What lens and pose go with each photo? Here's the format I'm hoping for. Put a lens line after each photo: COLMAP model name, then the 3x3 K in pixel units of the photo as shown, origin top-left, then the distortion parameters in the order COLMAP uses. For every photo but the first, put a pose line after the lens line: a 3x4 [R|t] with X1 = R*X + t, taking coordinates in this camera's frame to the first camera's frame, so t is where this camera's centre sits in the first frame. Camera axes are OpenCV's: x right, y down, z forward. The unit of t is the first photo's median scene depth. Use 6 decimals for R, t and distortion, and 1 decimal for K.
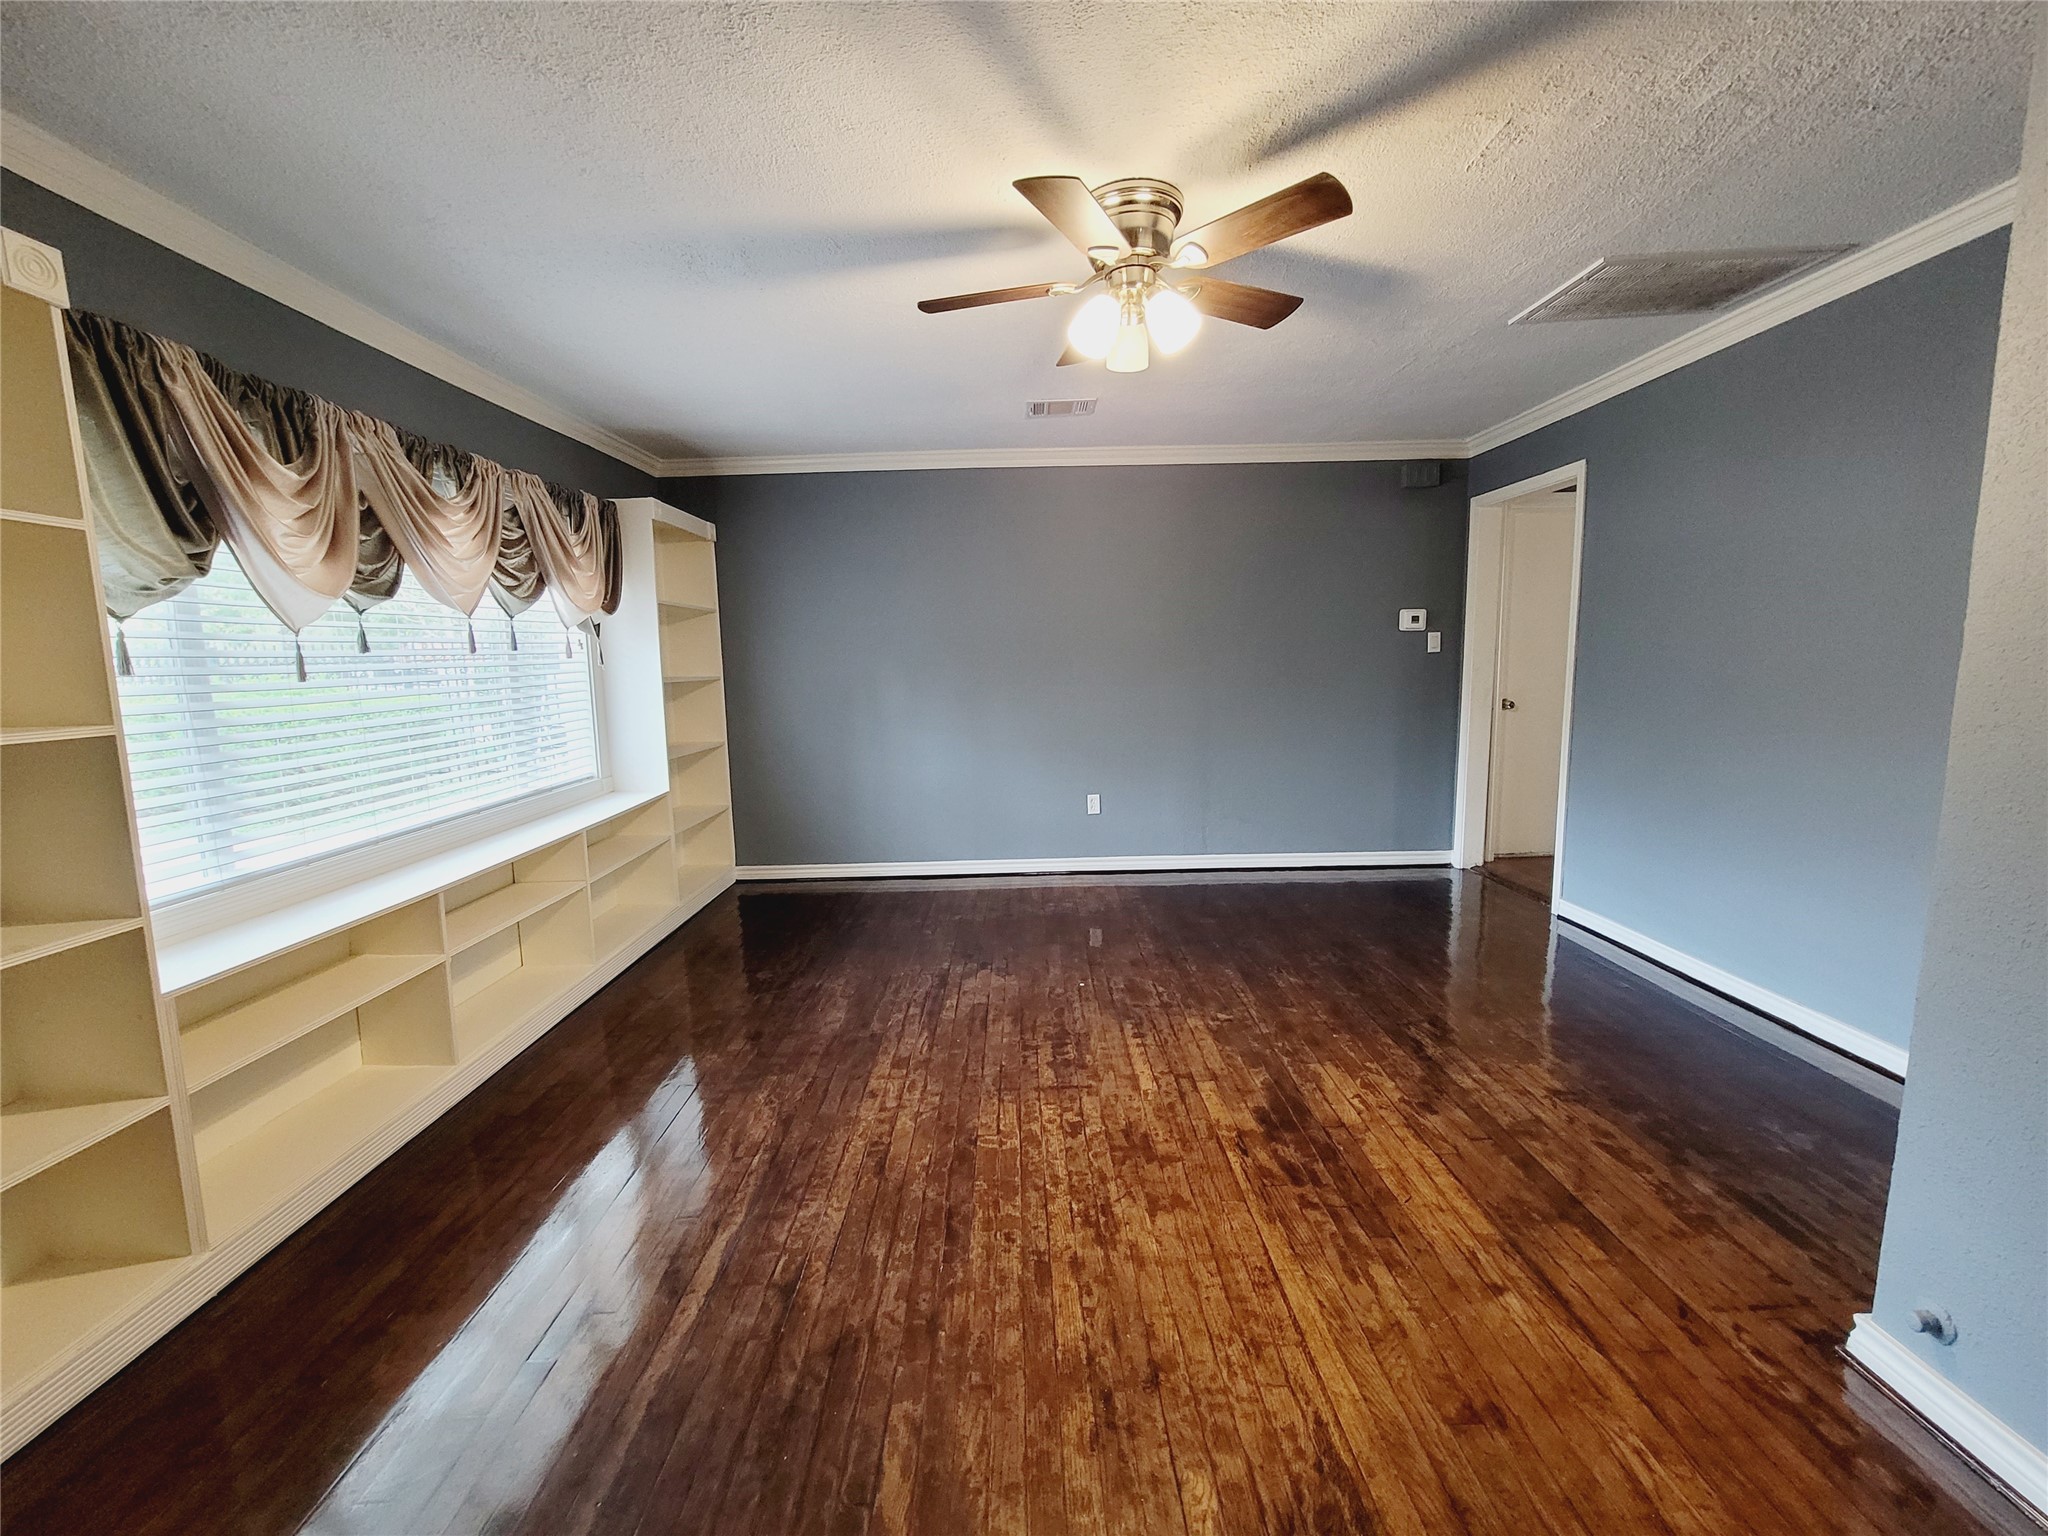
lens RADIAL K [[833.9, 0, 1023.1], [0, 833.9, 759.9], [0, 0, 1]] dist [-0.007408, 0.001565]
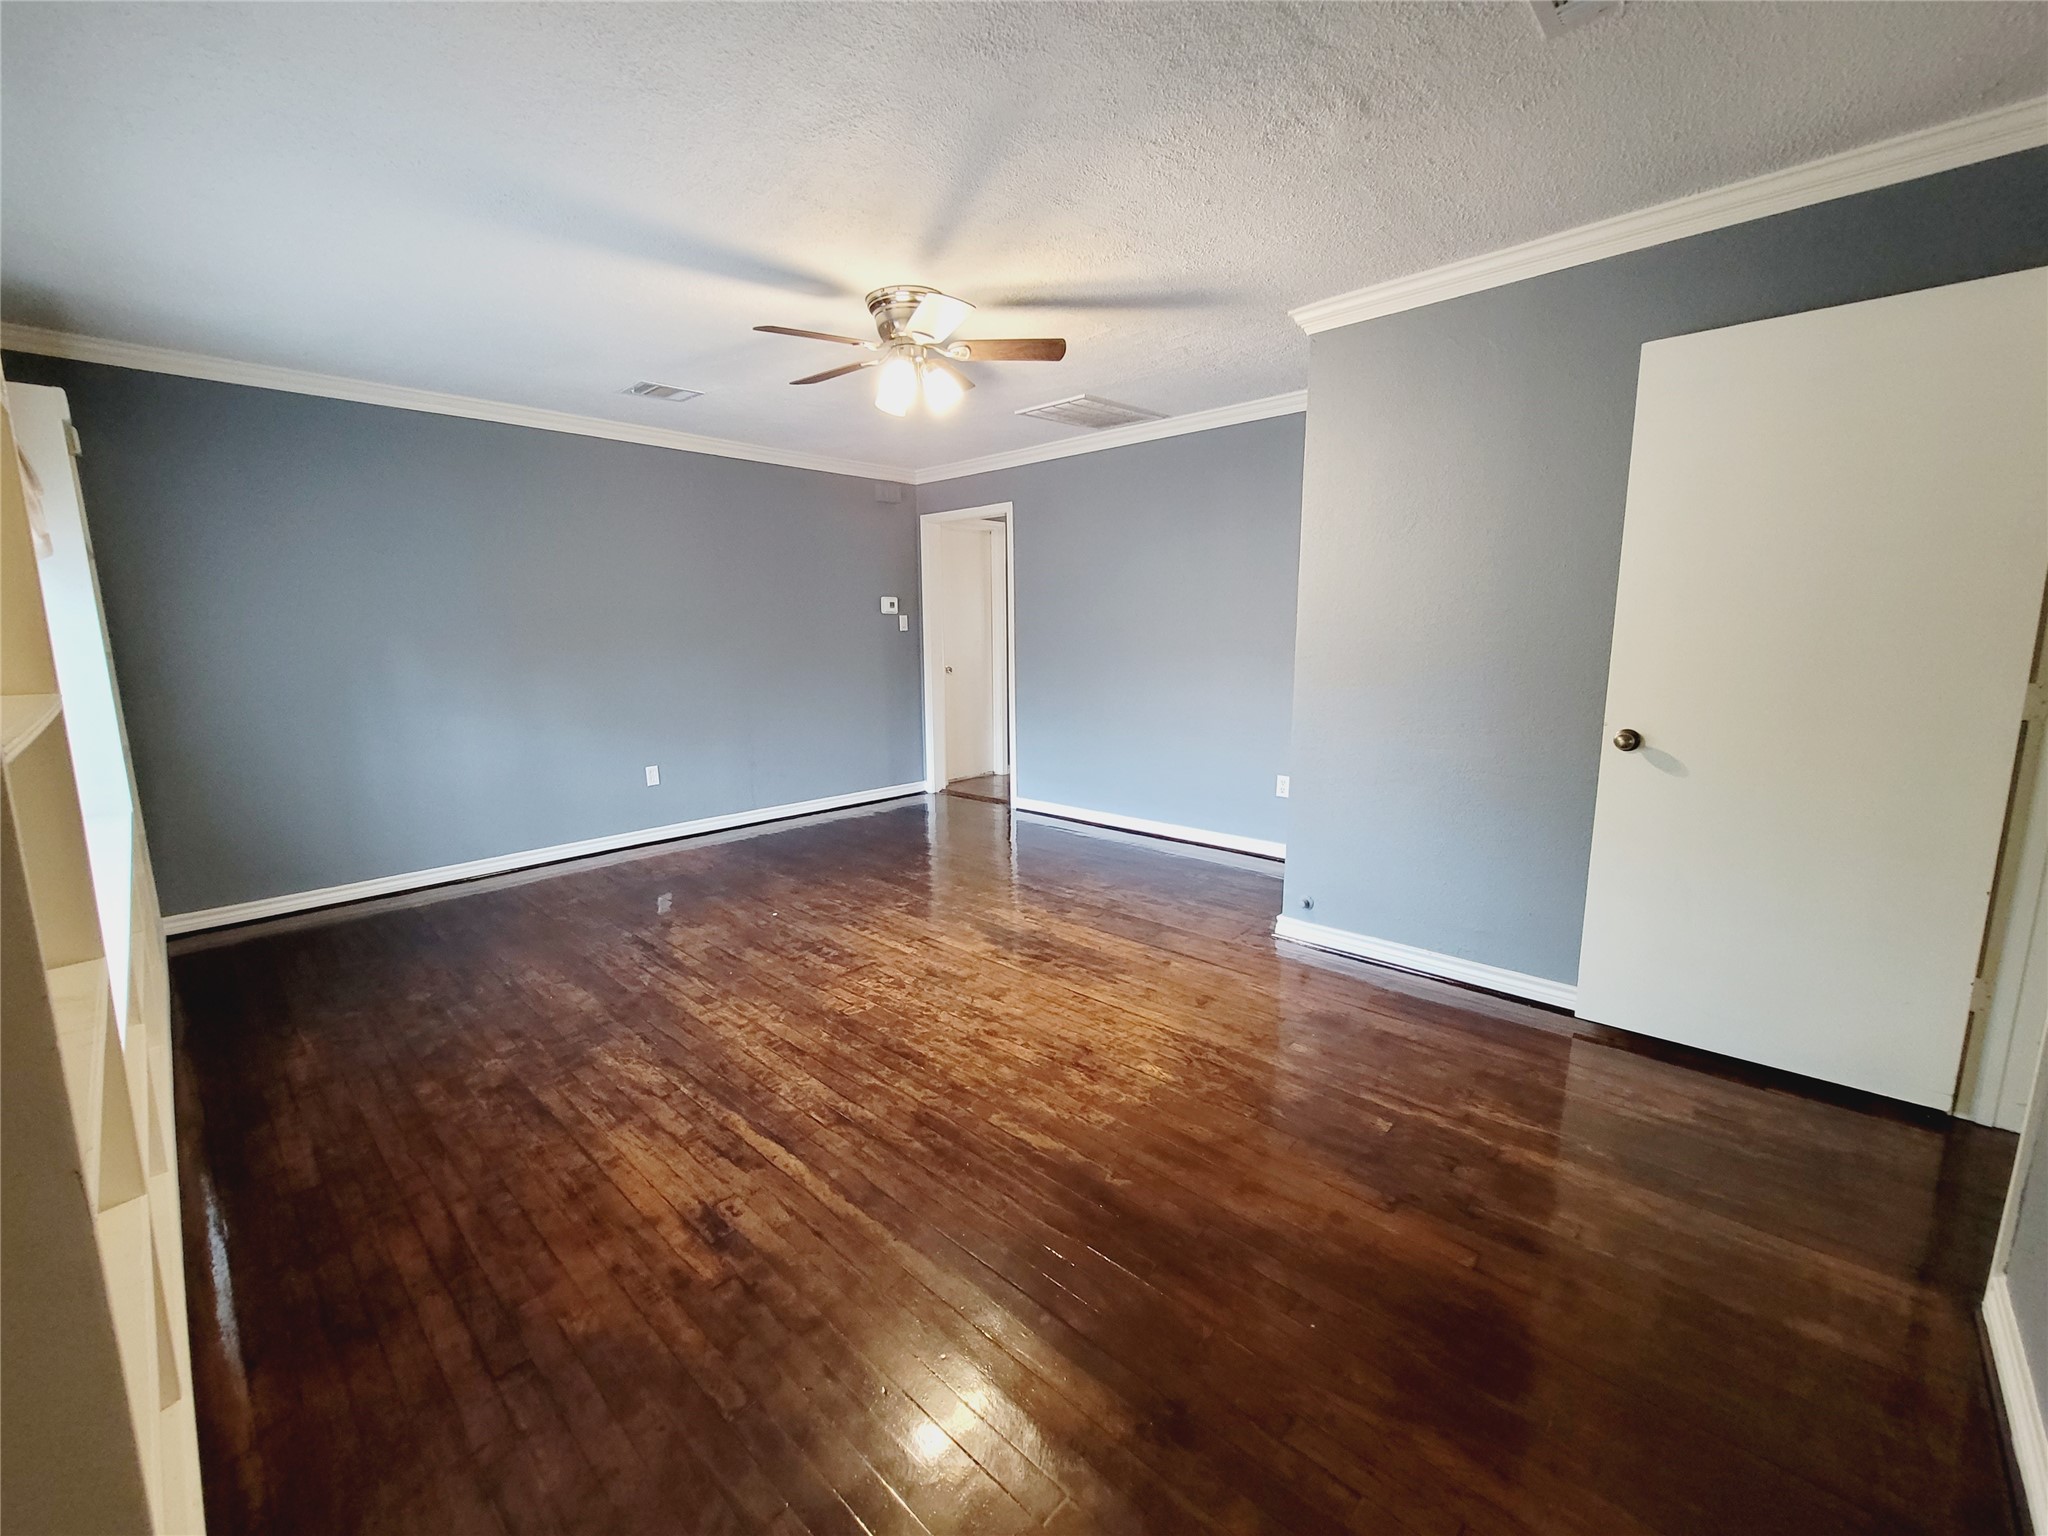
lens RADIAL K [[833.9, 0, 1011.5], [0, 833.9, 765.5], [0, 0, 1]] dist [-0.007408, 0.001565]
pose [[0.692194, -0.103334, 0.714275, -0.675101], [0.084111, 0.994503, 0.062364, 0.026674], [-0.716793, 0.016911, 0.697081, -0.057031]]
